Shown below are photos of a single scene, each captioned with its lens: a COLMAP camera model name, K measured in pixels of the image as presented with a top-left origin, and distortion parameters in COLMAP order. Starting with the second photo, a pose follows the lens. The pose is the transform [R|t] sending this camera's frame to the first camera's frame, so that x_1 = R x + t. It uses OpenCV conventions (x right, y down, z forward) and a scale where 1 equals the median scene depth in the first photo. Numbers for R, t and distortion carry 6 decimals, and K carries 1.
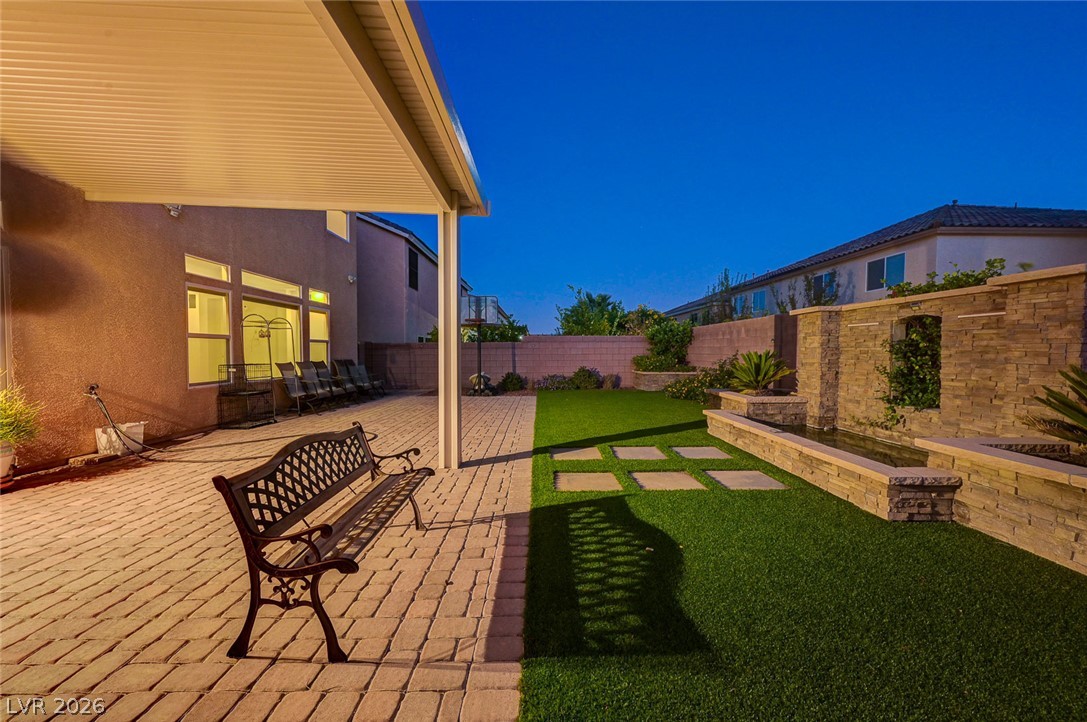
lens RADIAL K [[423.5, 0, 545.7], [0, 423.5, 366.9], [0, 0, 1]] dist [-0.001062, 0.000156]
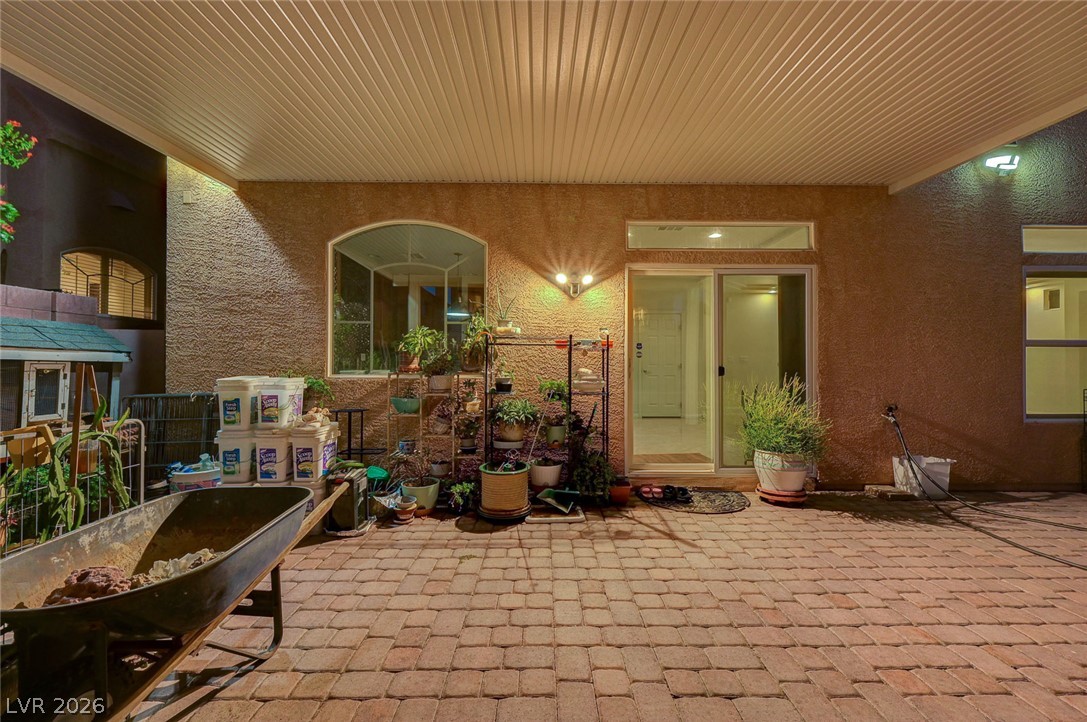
lens RADIAL K [[430.5, 0, 546.5], [0, 430.5, 356.5], [0, 0, 1]] dist [0.000381, -0.000056]
pose [[-0.008256, -0.018750, -0.999790, -0.181327], [-0.039828, 0.999037, -0.018407, -0.012017], [0.999172, 0.039668, -0.008995, 0.293831]]
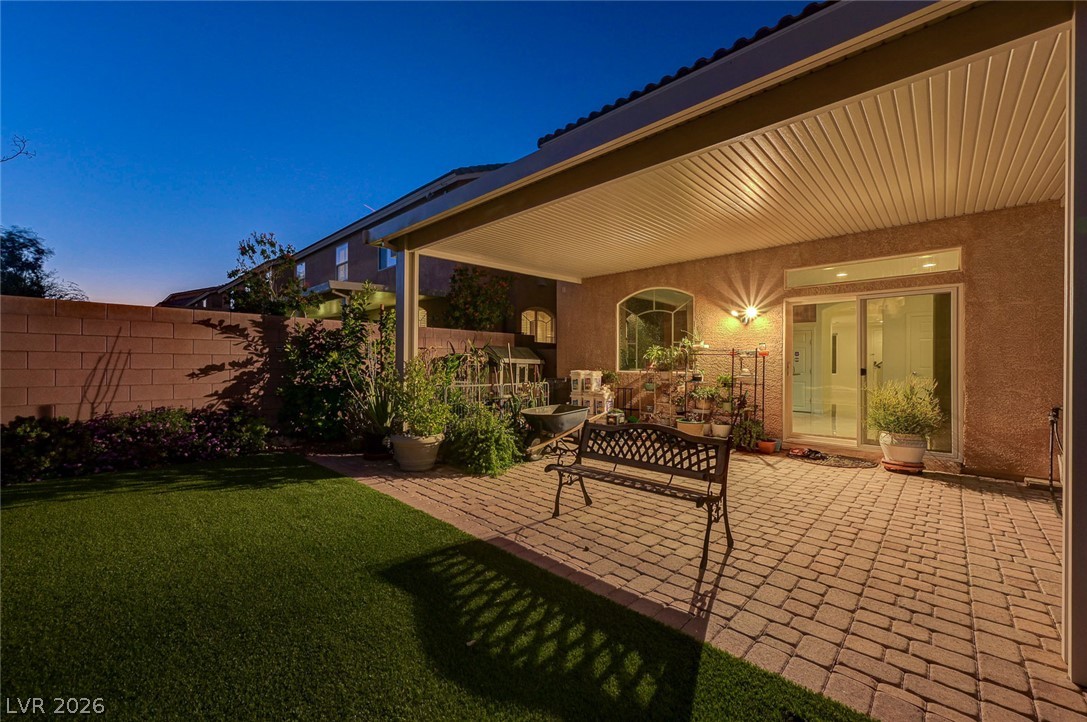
lens RADIAL K [[425.7, 0, 547.4], [0, 425.7, 363.2], [0, 0, 1]] dist [-0.001731, -0.000151]
pose [[-0.698750, -0.007192, -0.715330, 0.351562], [-0.034732, 0.999111, 0.023881, -0.033428], [0.714522, 0.041532, -0.698379, 0.820412]]
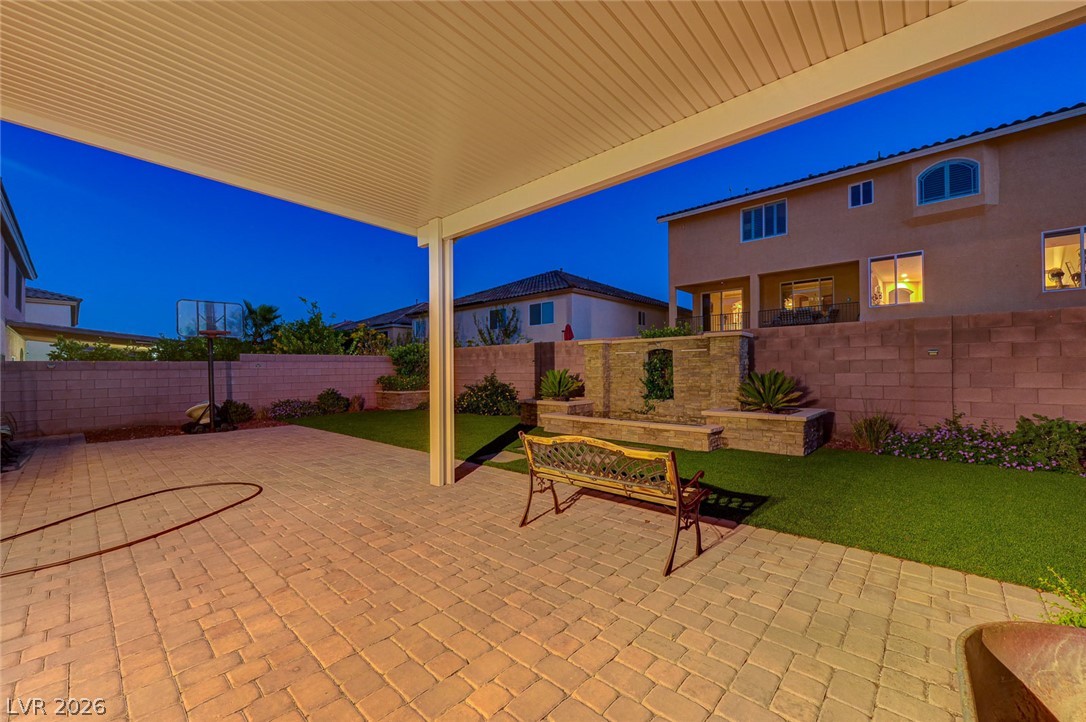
lens RADIAL K [[428.9, 0, 546.5], [0, 428.9, 368.9], [0, 0, 1]] dist [0.001224, 0.000126]
pose [[0.683933, -0.006384, 0.729517, -0.735060], [0.037410, 0.998953, -0.026330, -0.004643], [-0.728585, 0.045299, 0.683456, 0.085753]]
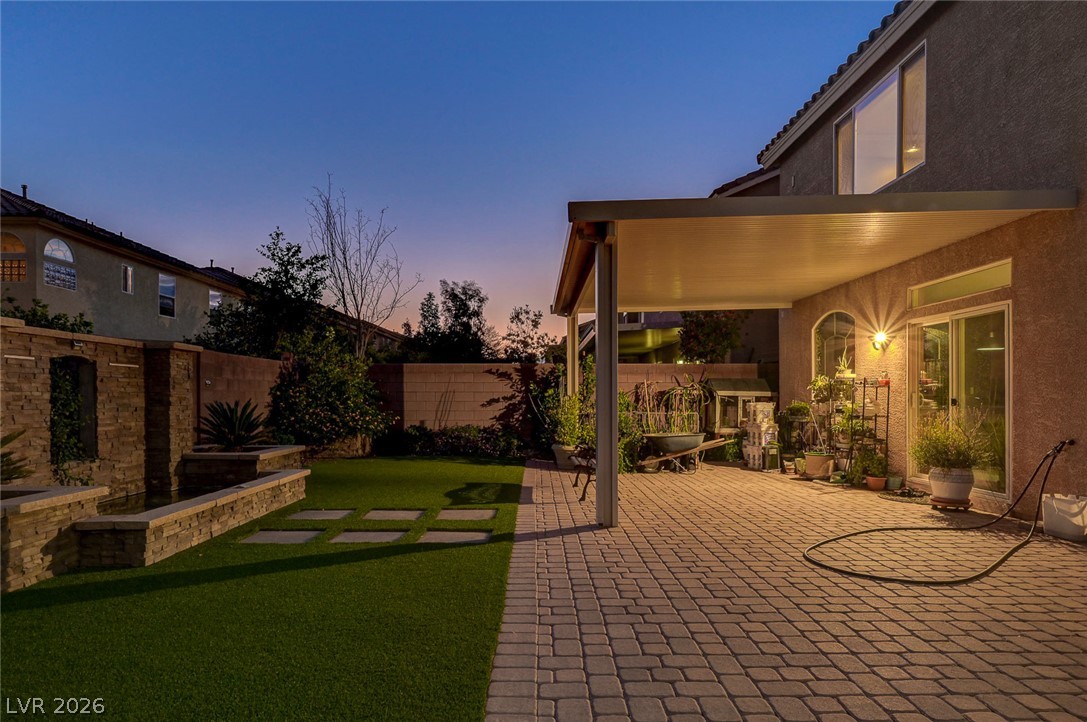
lens RADIAL K [[652.6, 0, 546.9], [0, 652.6, 404.6], [0, 0, 1]] dist [-0.002077, -0.000559]
pose [[-0.999996, -0.001081, 0.002537, -0.093663], [-0.000956, 0.998799, 0.048982, -0.080550], [-0.002587, 0.048979, -0.998796, 2.151481]]
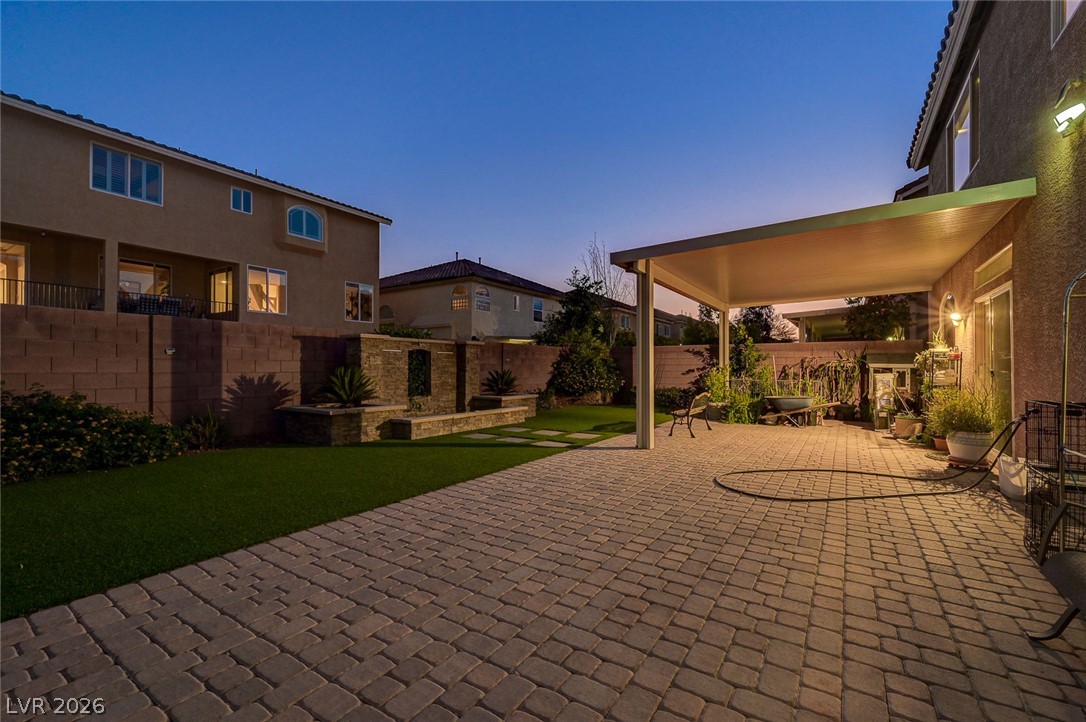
lens RADIAL K [[464.3, 0, 547.2], [0, 464.3, 366.4], [0, 0, 1]] dist [-0.001453, 0.000031]
pose [[-0.828777, -0.001463, 0.559578, -0.754592], [0.017205, 0.999457, 0.028094, -0.084610], [-0.559315, 0.032911, -0.828302, 2.256797]]
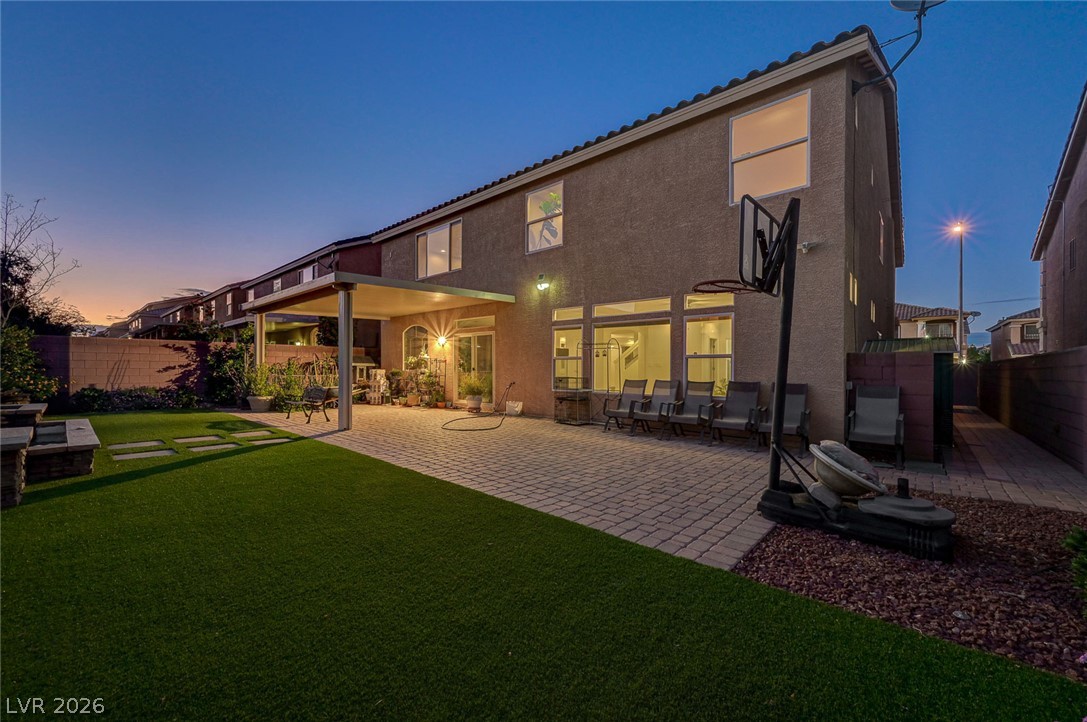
lens RADIAL K [[423.5, 0, 545.7], [0, 423.5, 366.9], [0, 0, 1]] dist [-0.001062, 0.000156]
pose [[-0.677371, -0.006991, -0.735608, 0.482529], [-0.034906, 0.999134, 0.022647, -0.096767], [0.734813, 0.041018, -0.677029, 2.597755]]
